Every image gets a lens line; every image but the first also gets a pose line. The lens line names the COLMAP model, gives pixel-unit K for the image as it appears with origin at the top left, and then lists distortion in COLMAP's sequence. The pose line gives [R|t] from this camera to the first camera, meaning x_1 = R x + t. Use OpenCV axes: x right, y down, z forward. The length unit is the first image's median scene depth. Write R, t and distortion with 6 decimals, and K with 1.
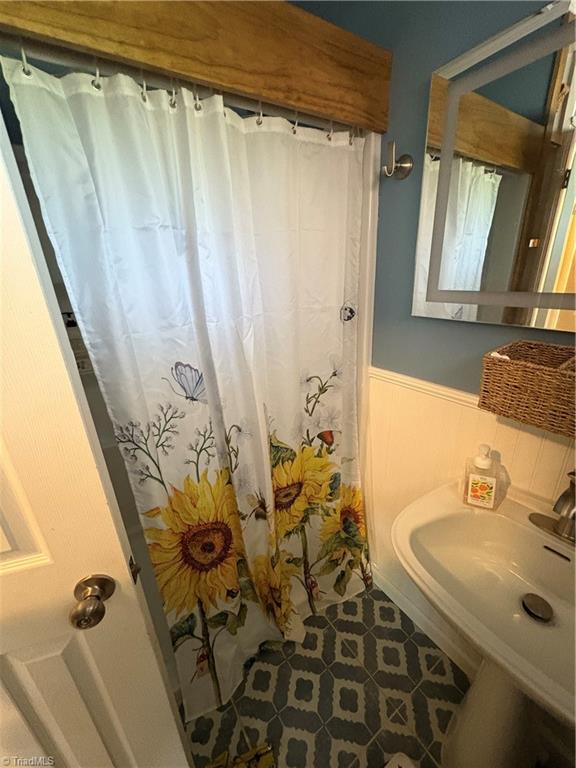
lens RADIAL K [[306.5, 0, 287.5], [0, 306.5, 381.1], [0, 0, 1]] dist [0.000543, 0.000072]
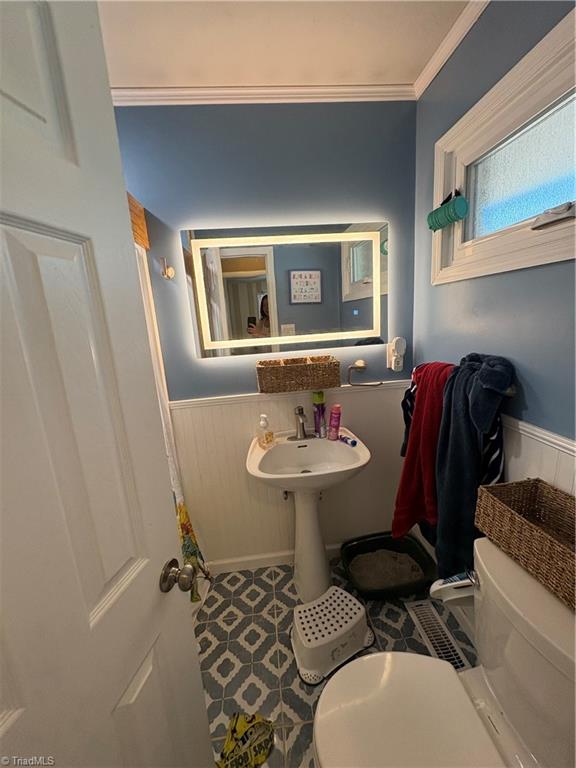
lens RADIAL K [[306.5, 0, 288.1], [0, 306.5, 382.9], [0, 0, 1]] dist [0.000543, 0.000072]
pose [[0.470318, -0.163126, 0.867289, -0.597033], [0.341353, 0.939898, -0.008327, 0.063897], [-0.813805, 0.299968, 0.497735, -0.094879]]
